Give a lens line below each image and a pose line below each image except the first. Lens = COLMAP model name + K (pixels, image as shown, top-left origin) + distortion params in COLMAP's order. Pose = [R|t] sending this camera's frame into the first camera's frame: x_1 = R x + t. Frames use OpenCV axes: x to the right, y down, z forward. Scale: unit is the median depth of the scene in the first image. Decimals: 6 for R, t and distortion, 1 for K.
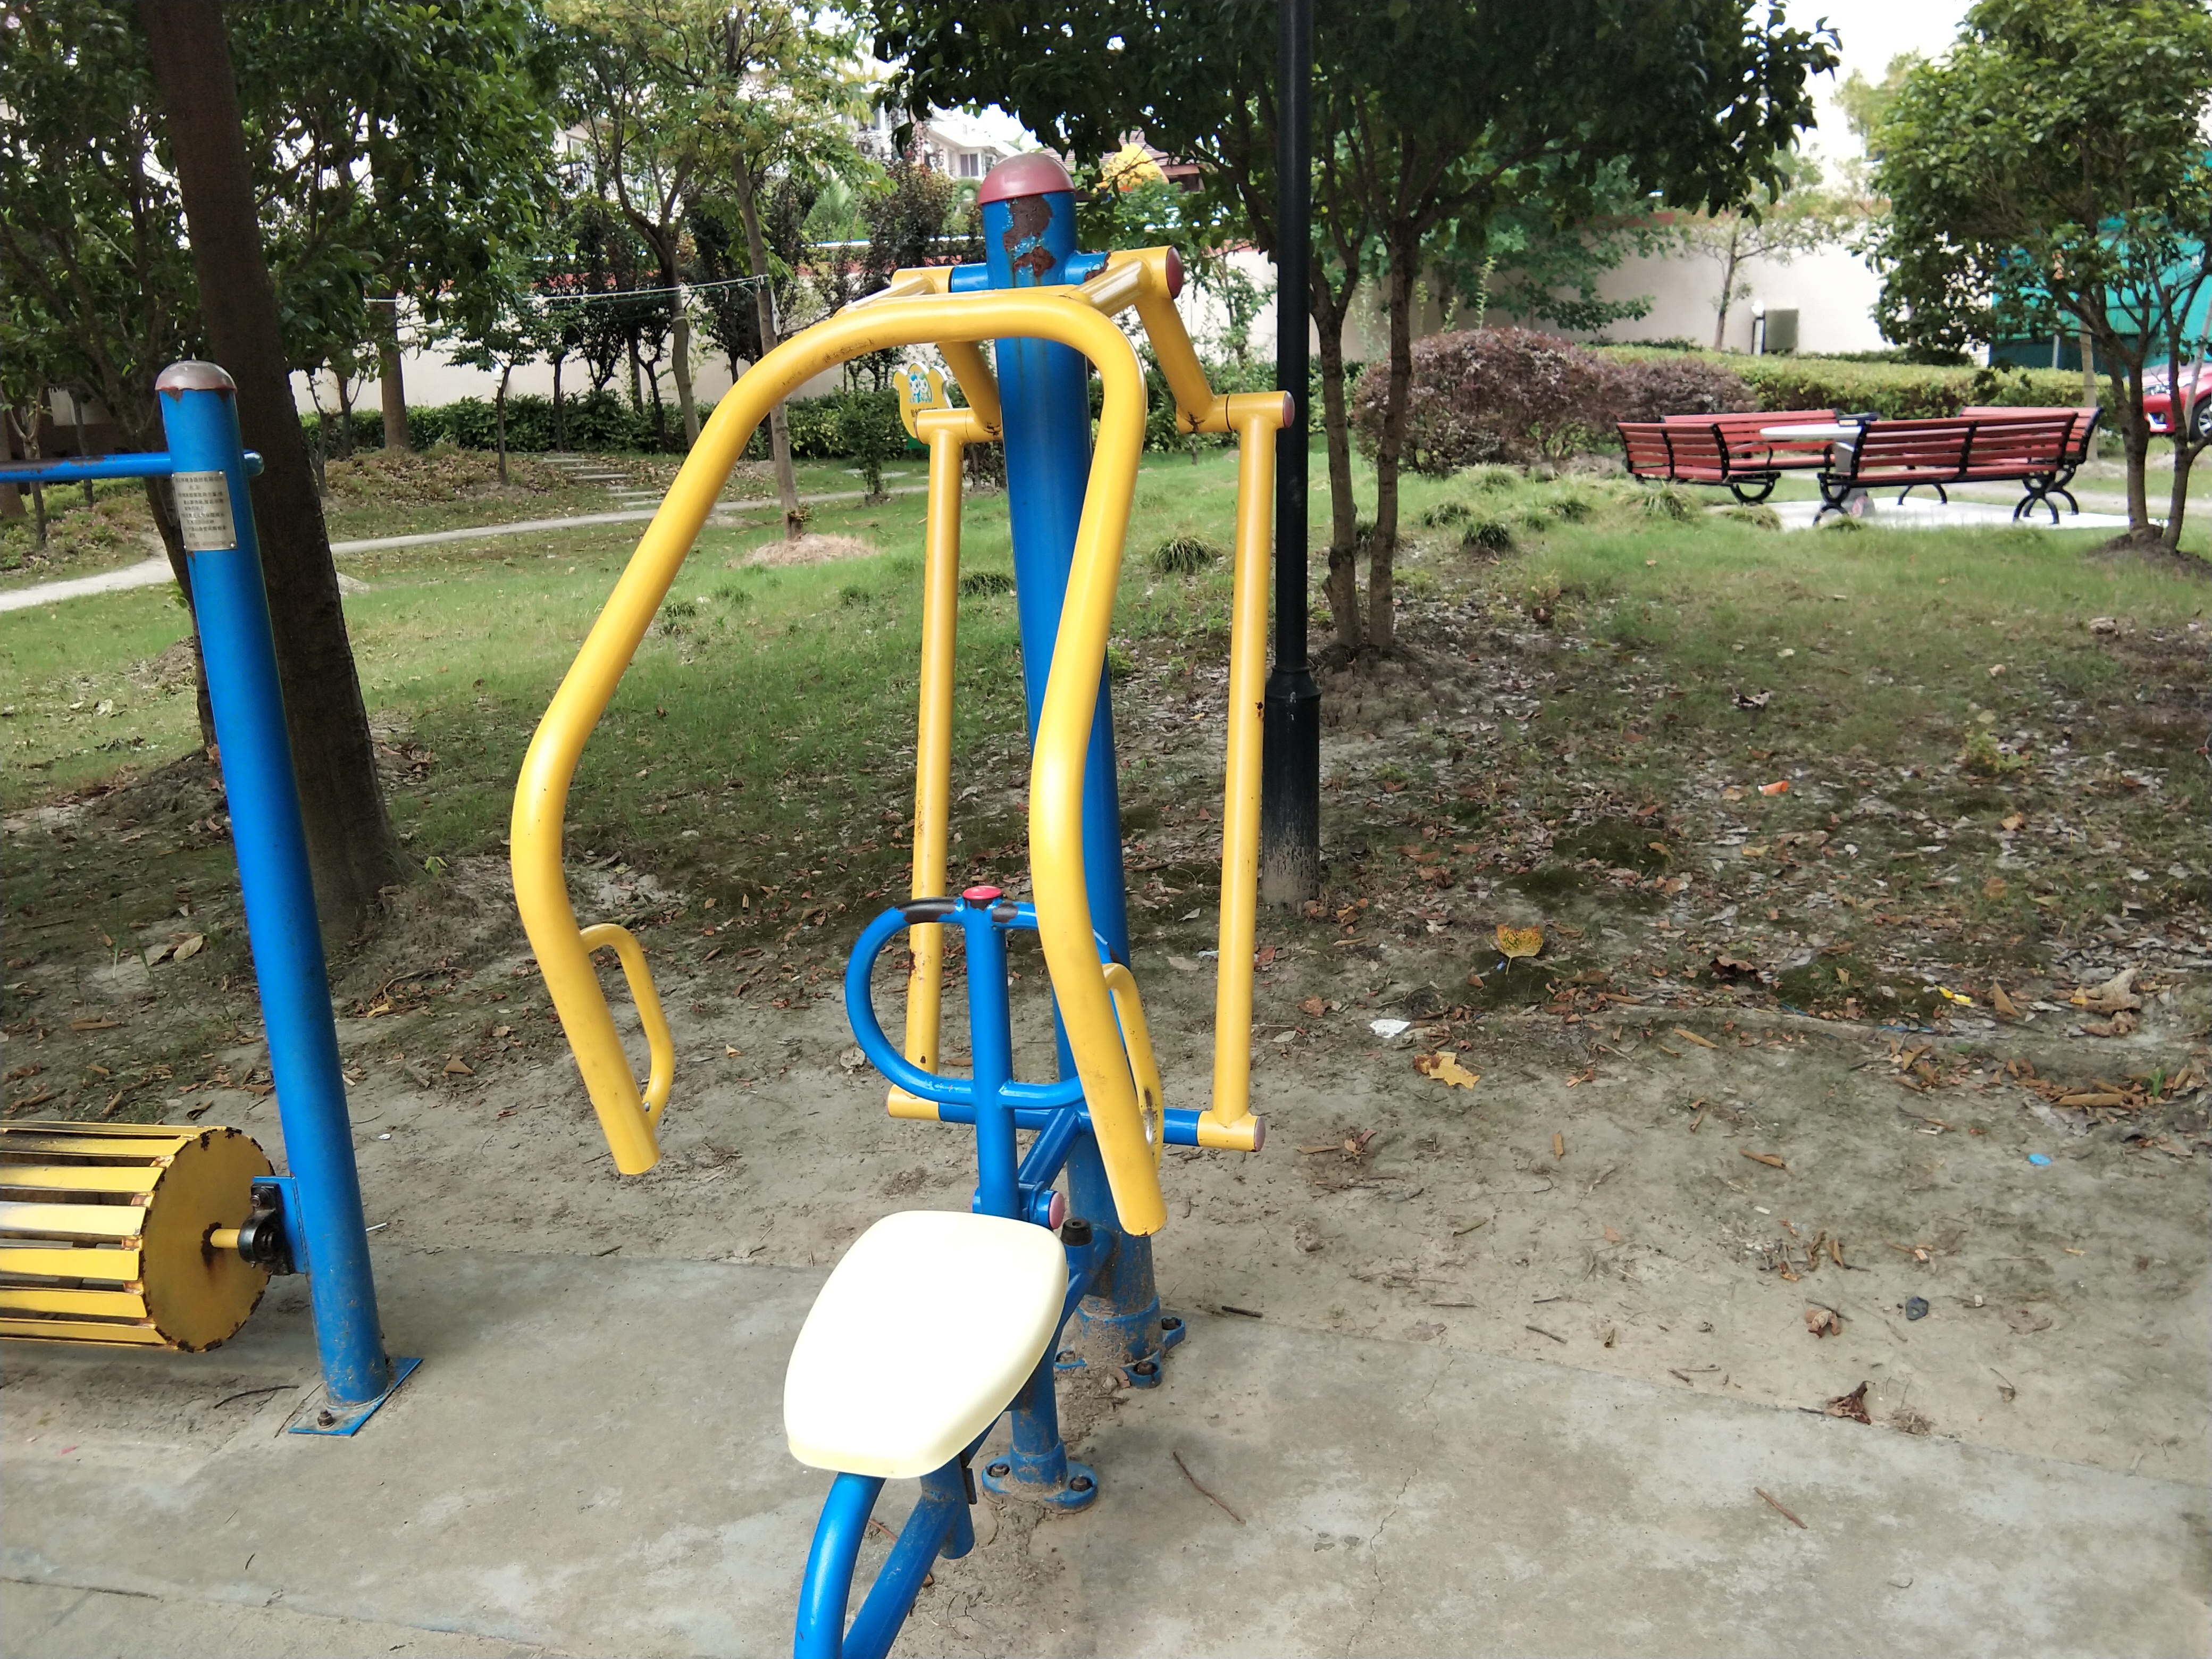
lens RADIAL K [[1909.2, 0, 1106.0], [0, 1909.2, 829.5], [0, 0, 1]] dist [0.168049, -0.349489]
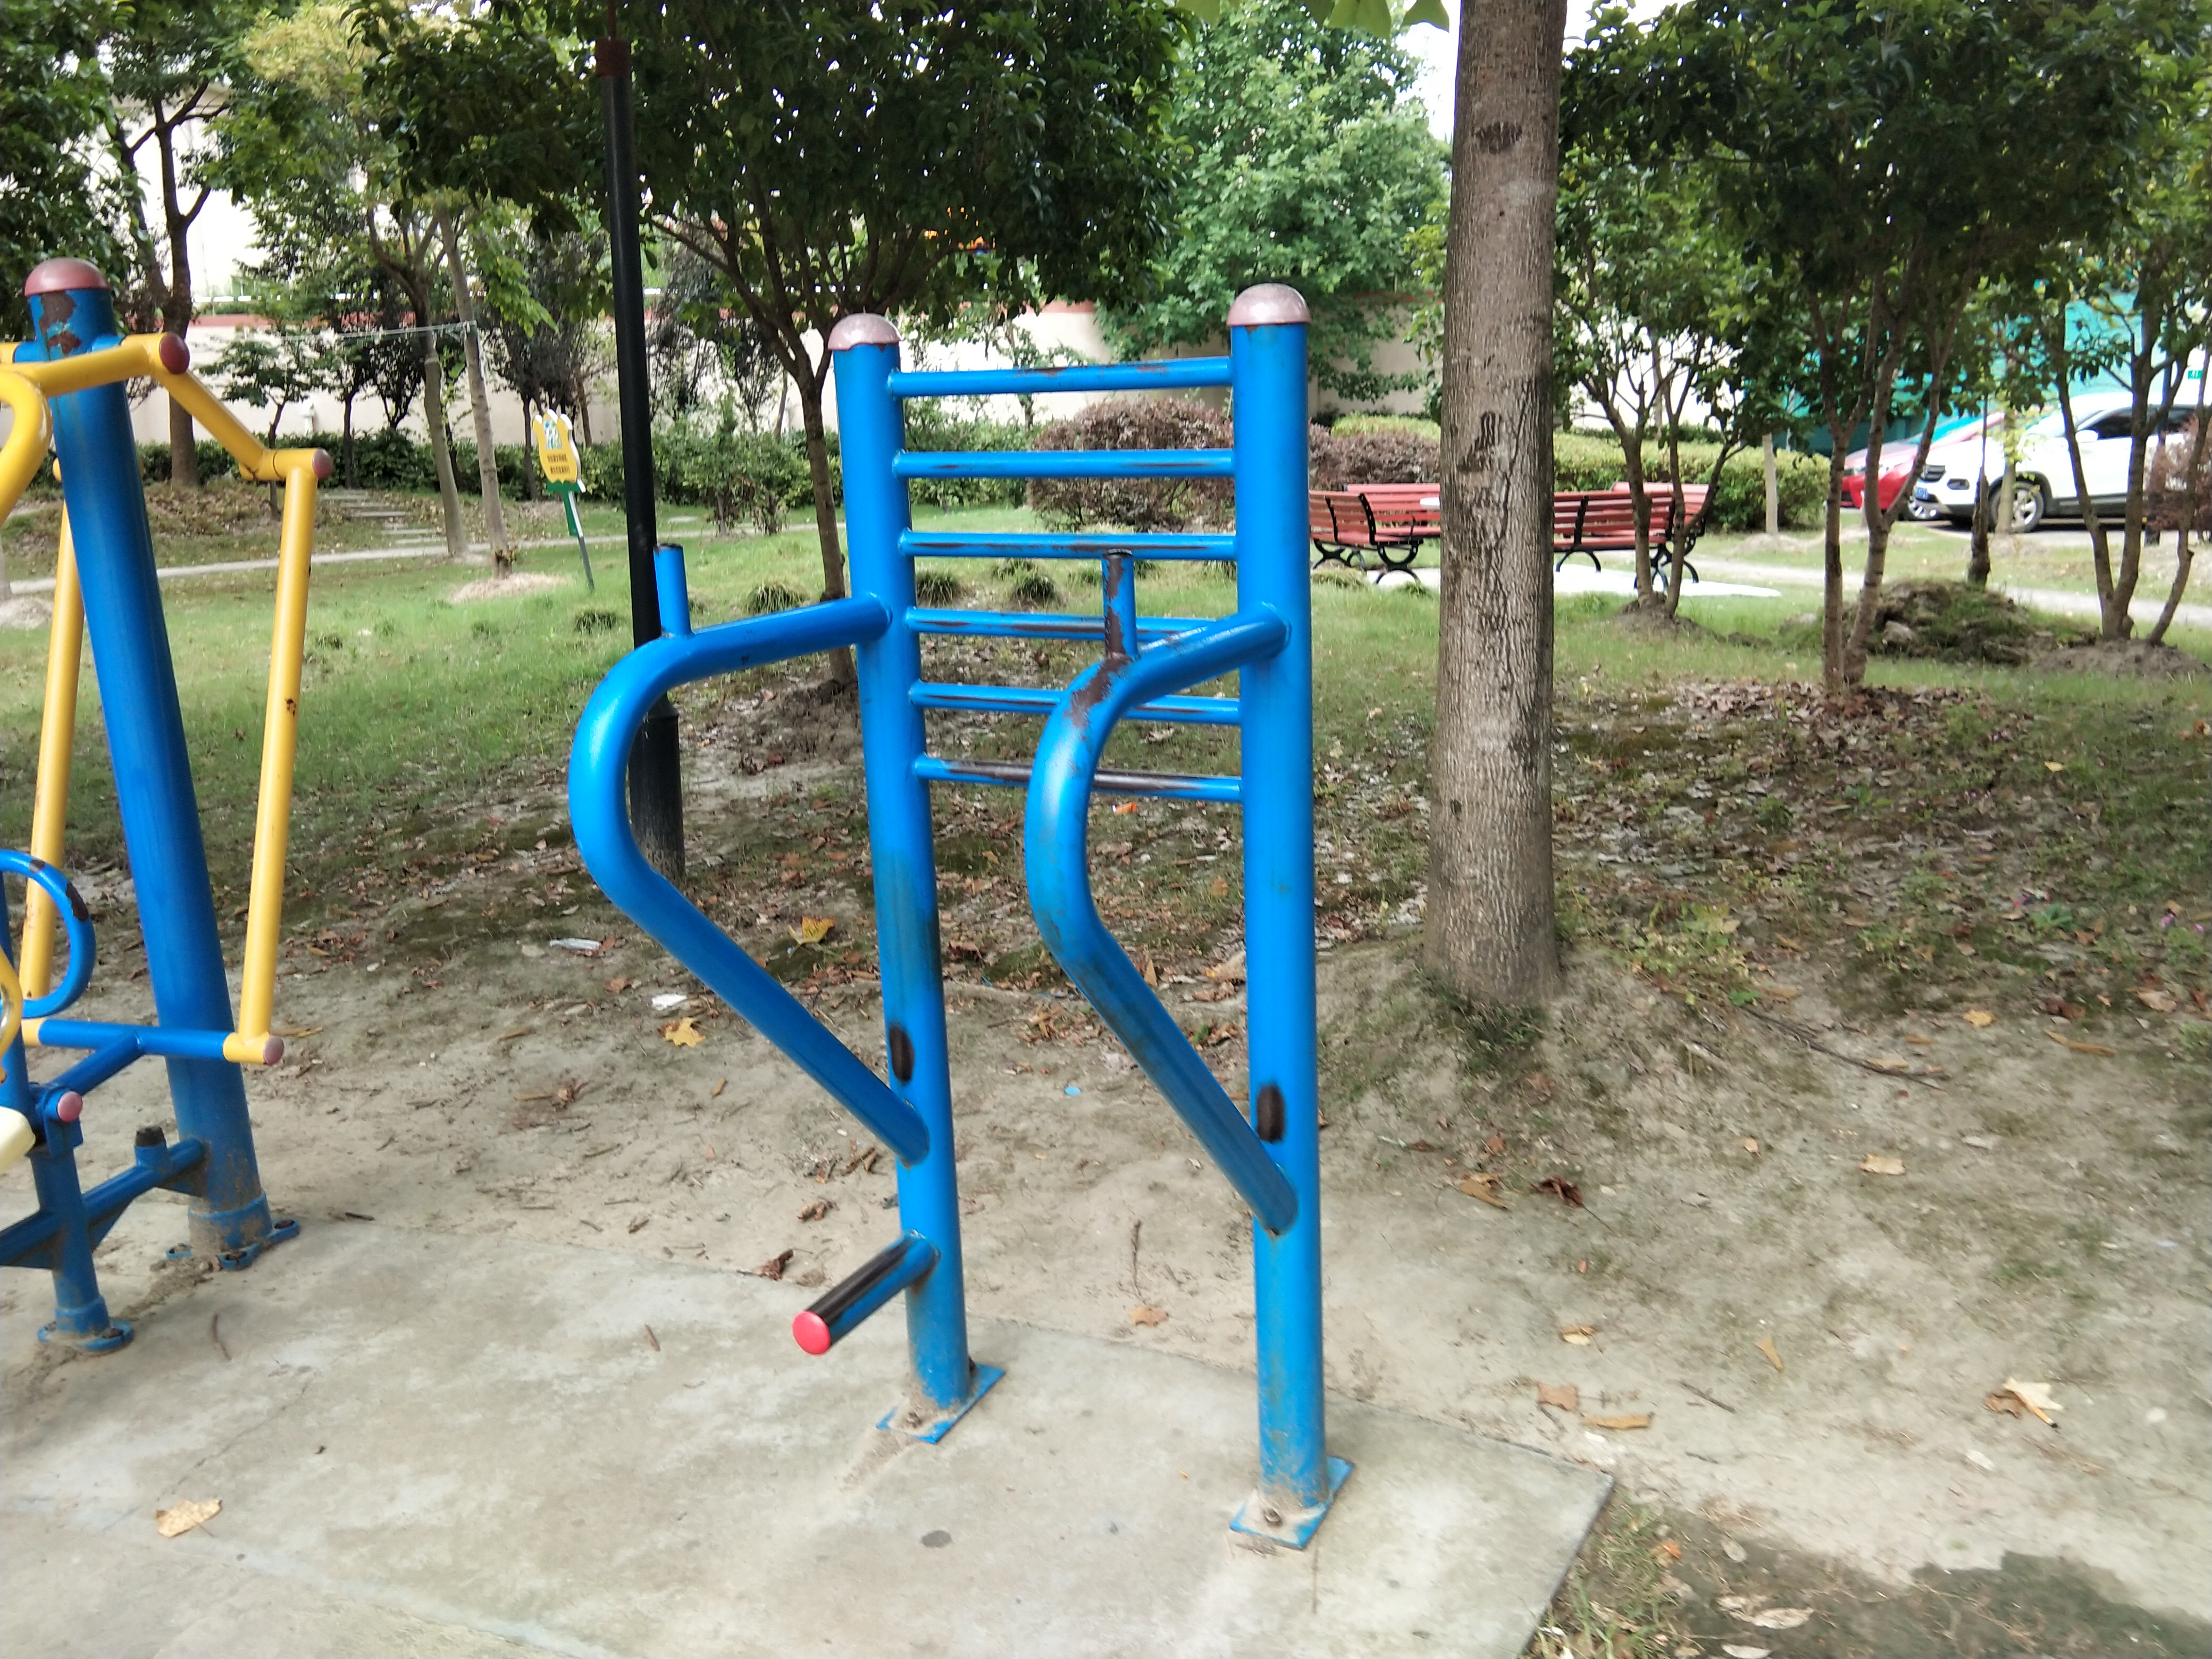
lens RADIAL K [[1909.2, 0, 1106.0], [0, 1909.2, 829.5], [0, 0, 1]] dist [0.168049, -0.349489]
pose [[0.997387, 0.012195, 0.071210, 0.096630], [-0.010291, 0.999581, -0.027055, 0.008485], [-0.071510, 0.026252, 0.997094, -0.052161]]
